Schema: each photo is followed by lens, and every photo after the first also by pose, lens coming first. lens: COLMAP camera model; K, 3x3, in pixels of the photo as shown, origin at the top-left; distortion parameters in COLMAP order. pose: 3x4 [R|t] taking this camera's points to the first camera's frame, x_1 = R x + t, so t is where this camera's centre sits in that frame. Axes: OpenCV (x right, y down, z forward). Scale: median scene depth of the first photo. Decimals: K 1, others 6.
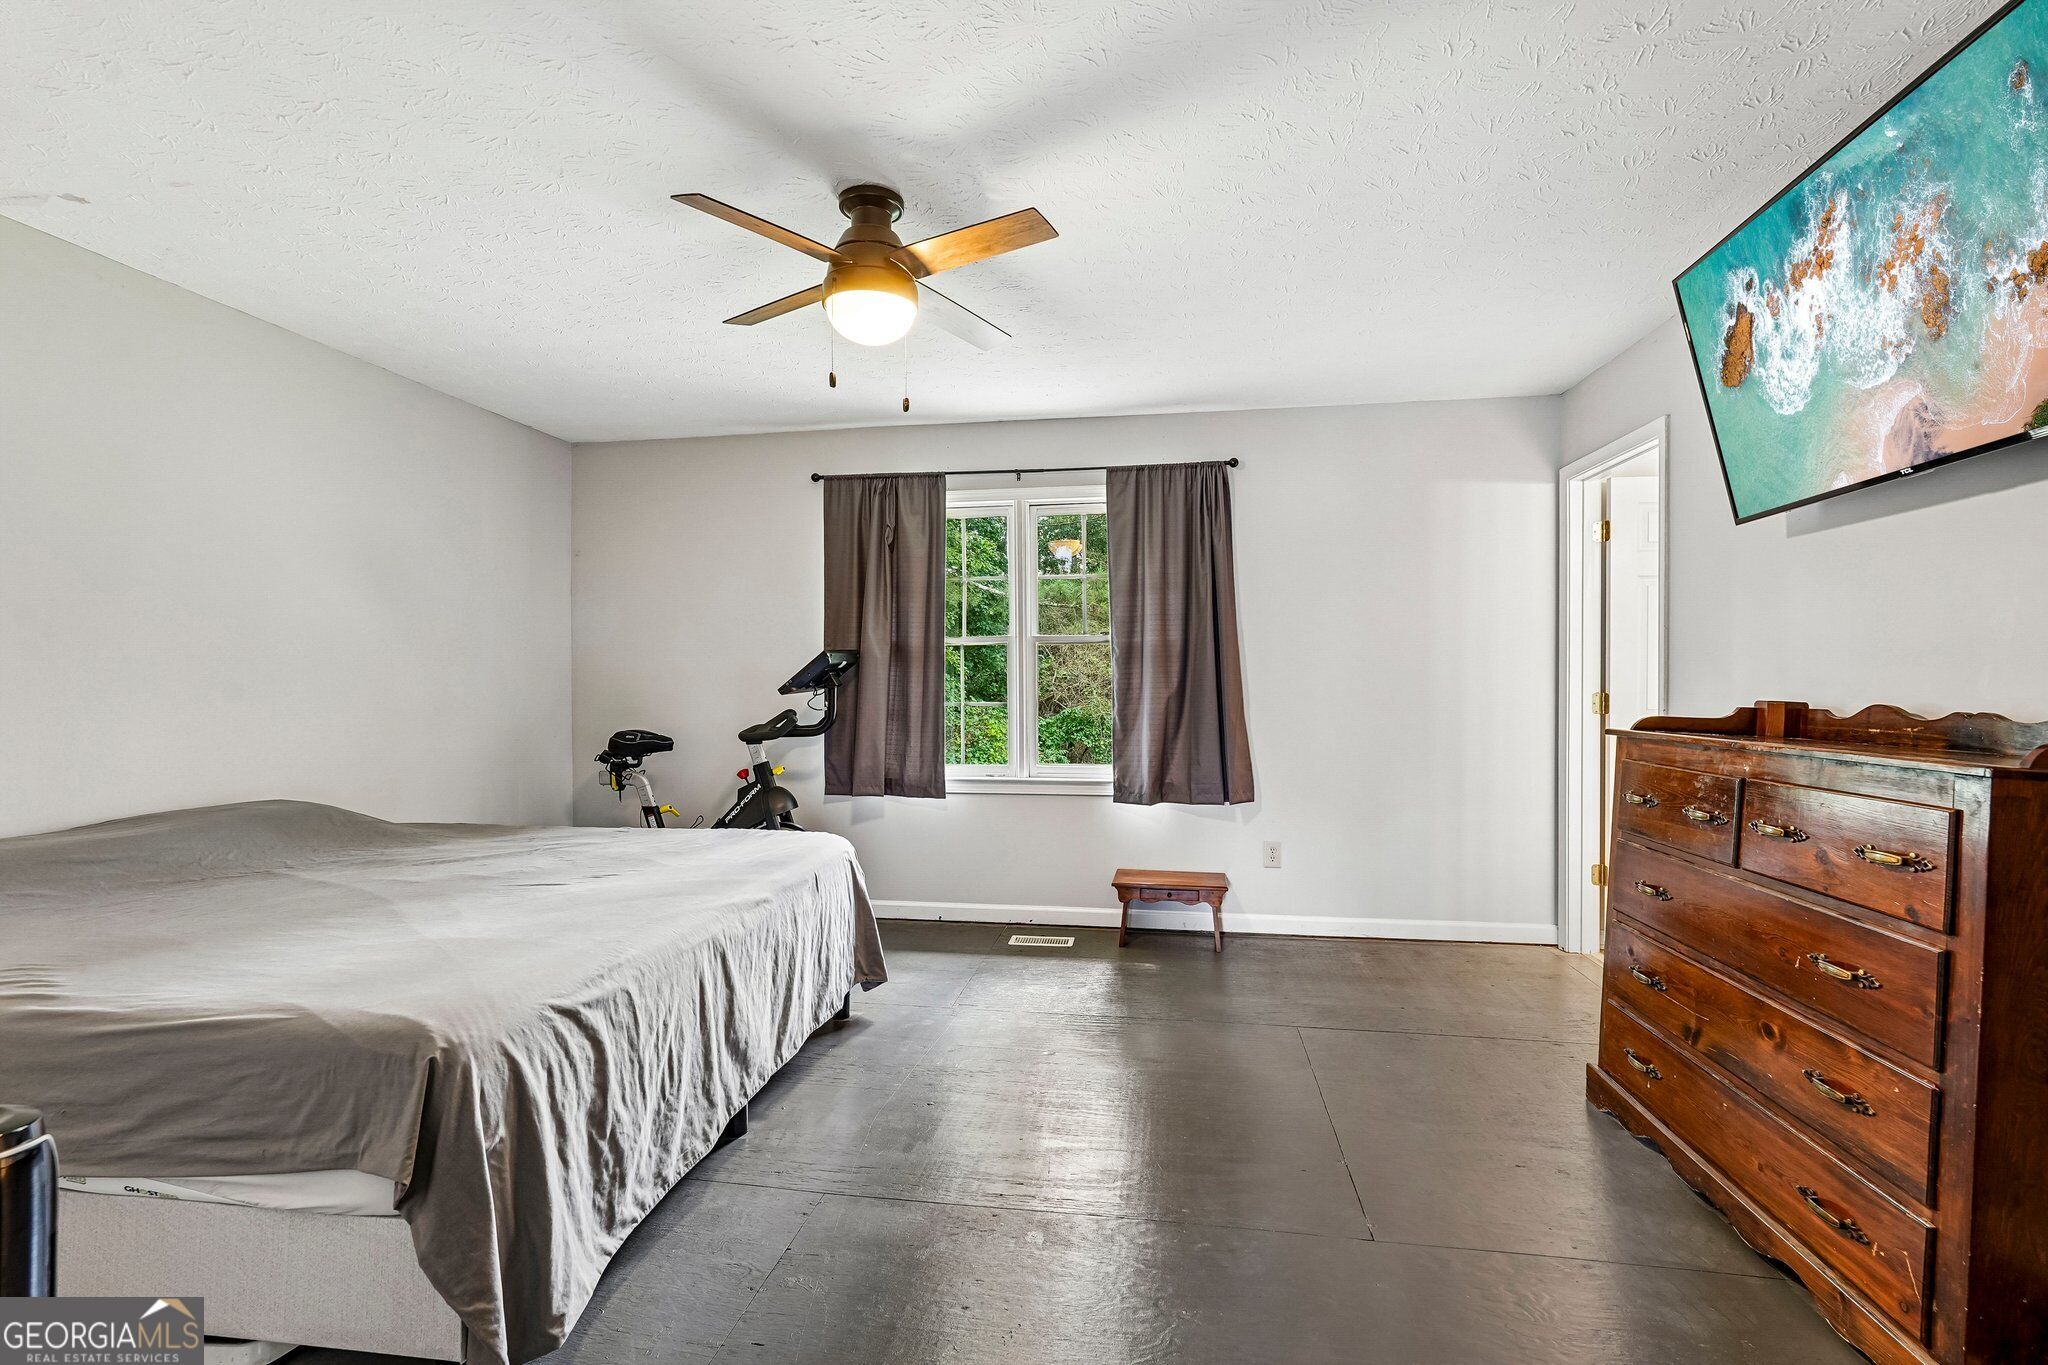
lens RADIAL K [[907.0, 0, 1019.6], [0, 907.0, 686.4], [0, 0, 1]] dist [-0.013414, 0.007894]
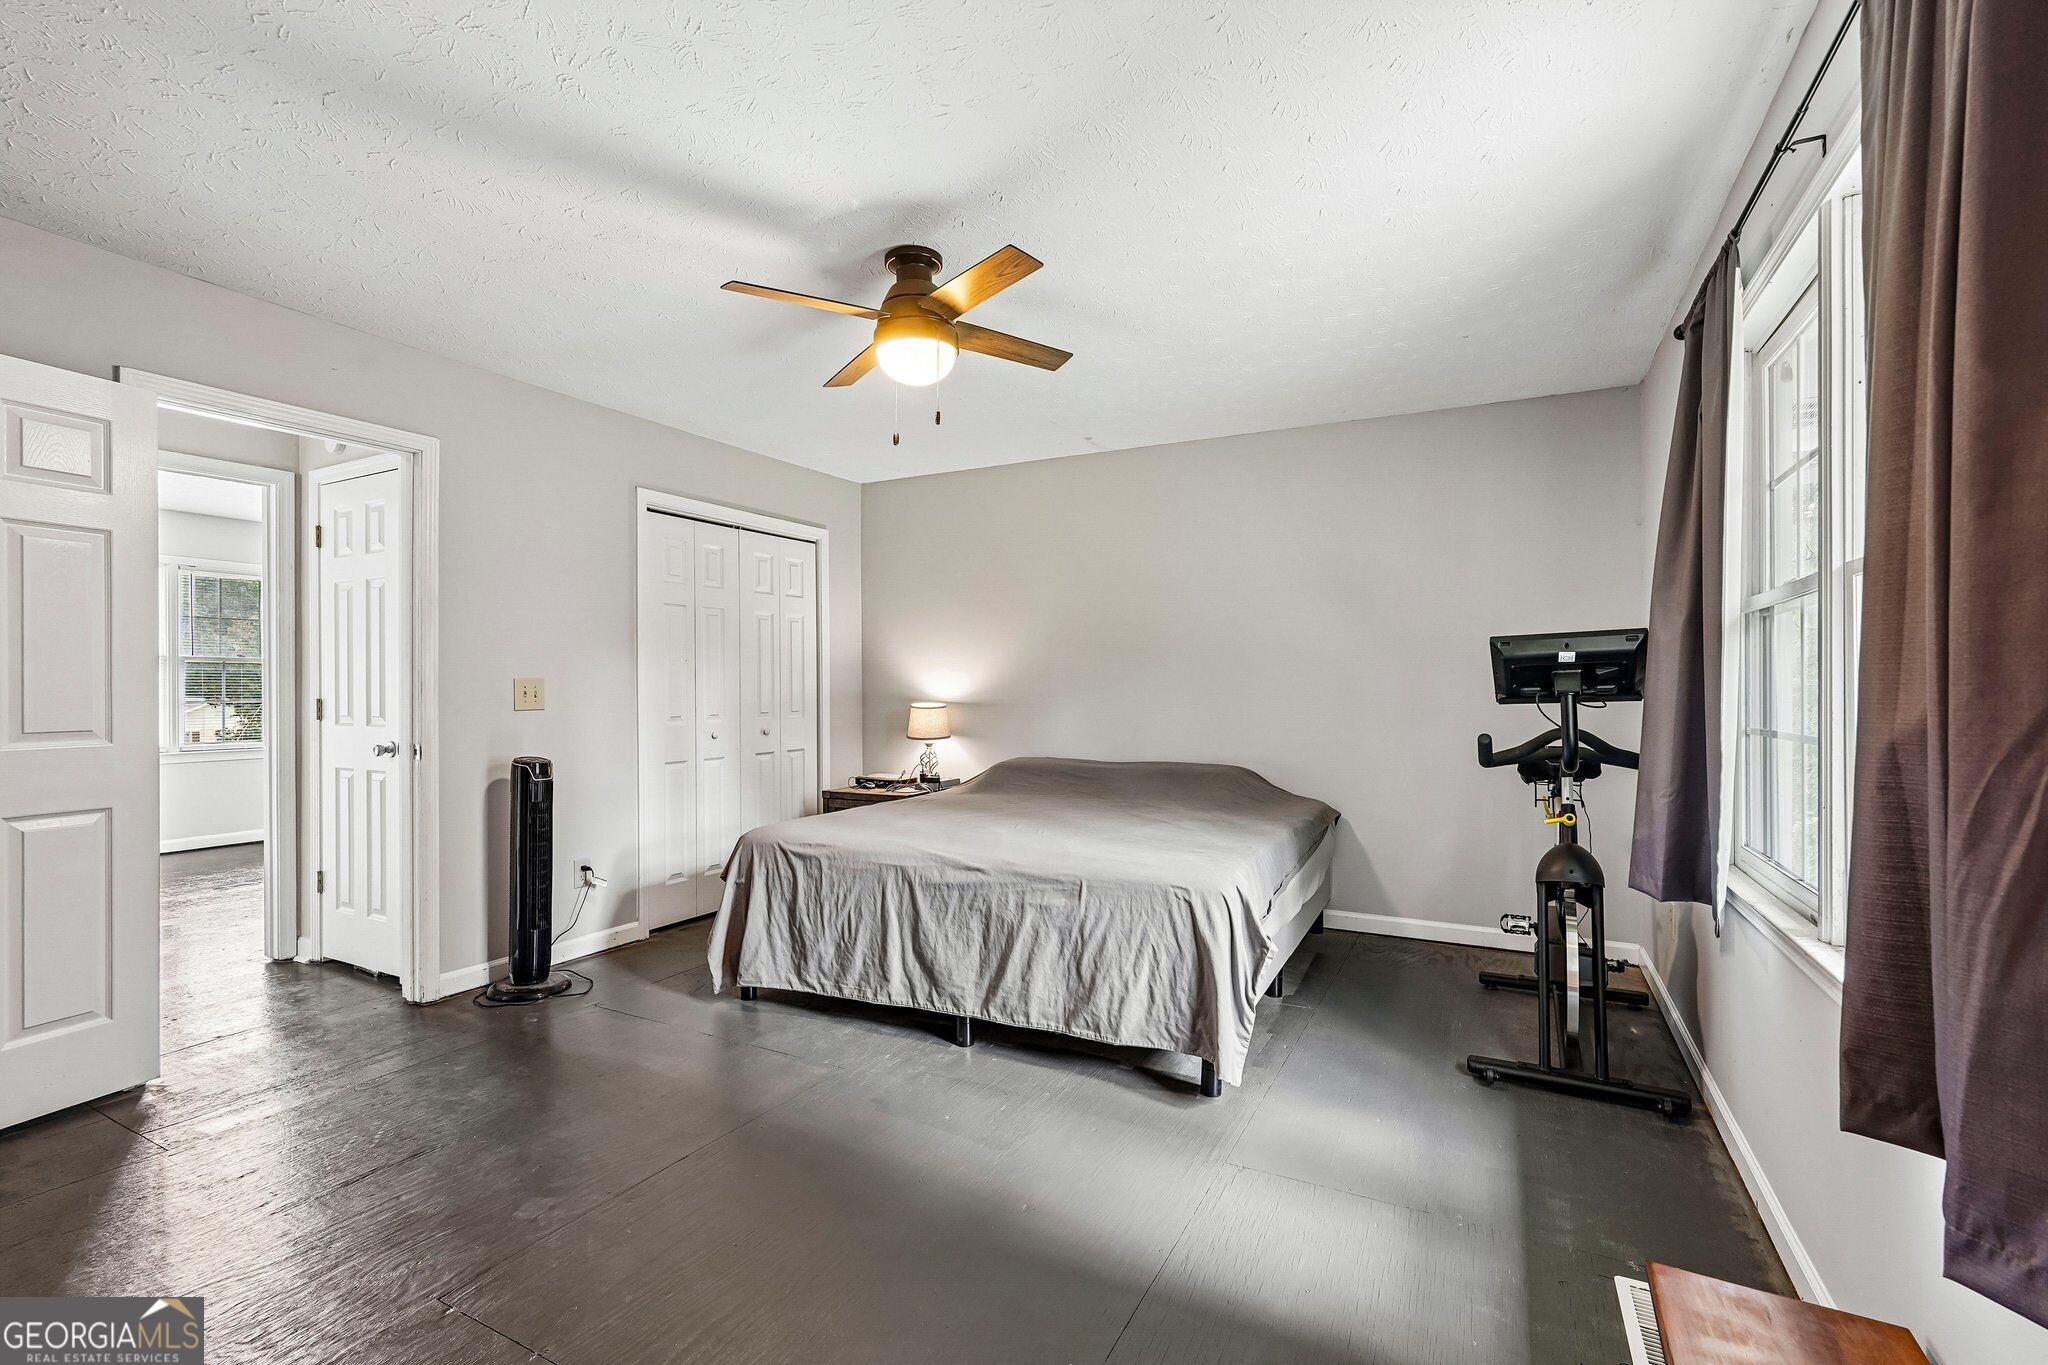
lens RADIAL K [[907.0, 0, 1023.2], [0, 907.0, 685.5], [0, 0, 1]] dist [-0.013414, 0.007894]
pose [[-0.316279, 0.004424, -0.948656, 0.622383], [-0.003124, 0.999979, 0.005705, -0.009960], [0.948661, 0.004768, -0.316258, 1.072252]]
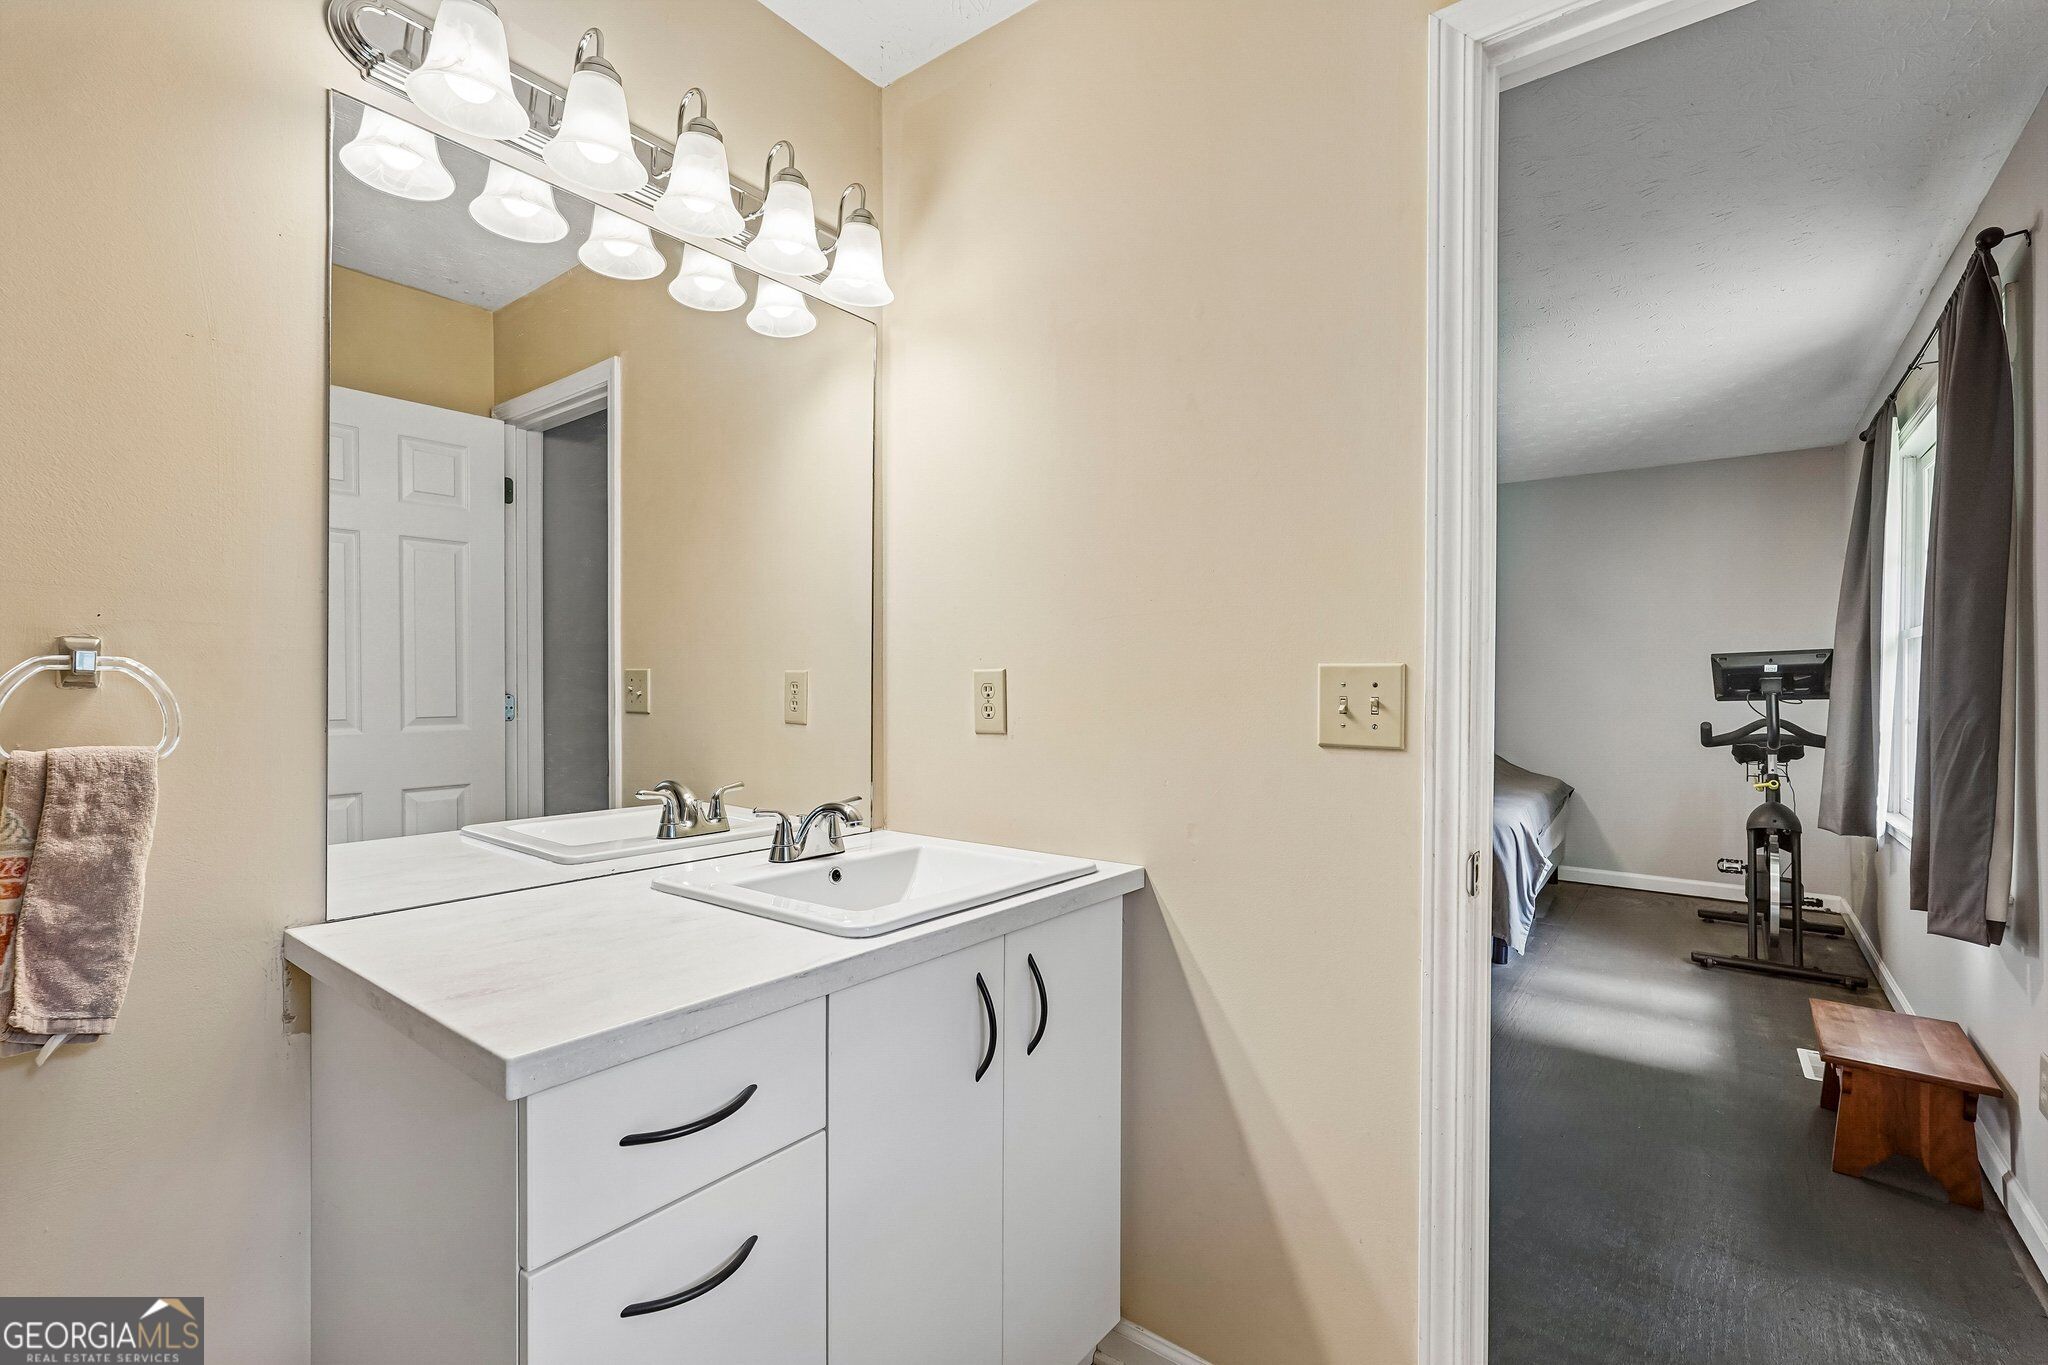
lens RADIAL K [[907.0, 0, 1020.6], [0, 907.0, 682.1], [0, 0, 1]] dist [-0.013414, 0.007894]
pose [[-0.469138, 0.002750, -0.883121, 1.150583], [-0.007074, 0.999951, 0.006872, -0.015482], [0.883097, 0.009471, -0.469095, 0.975598]]
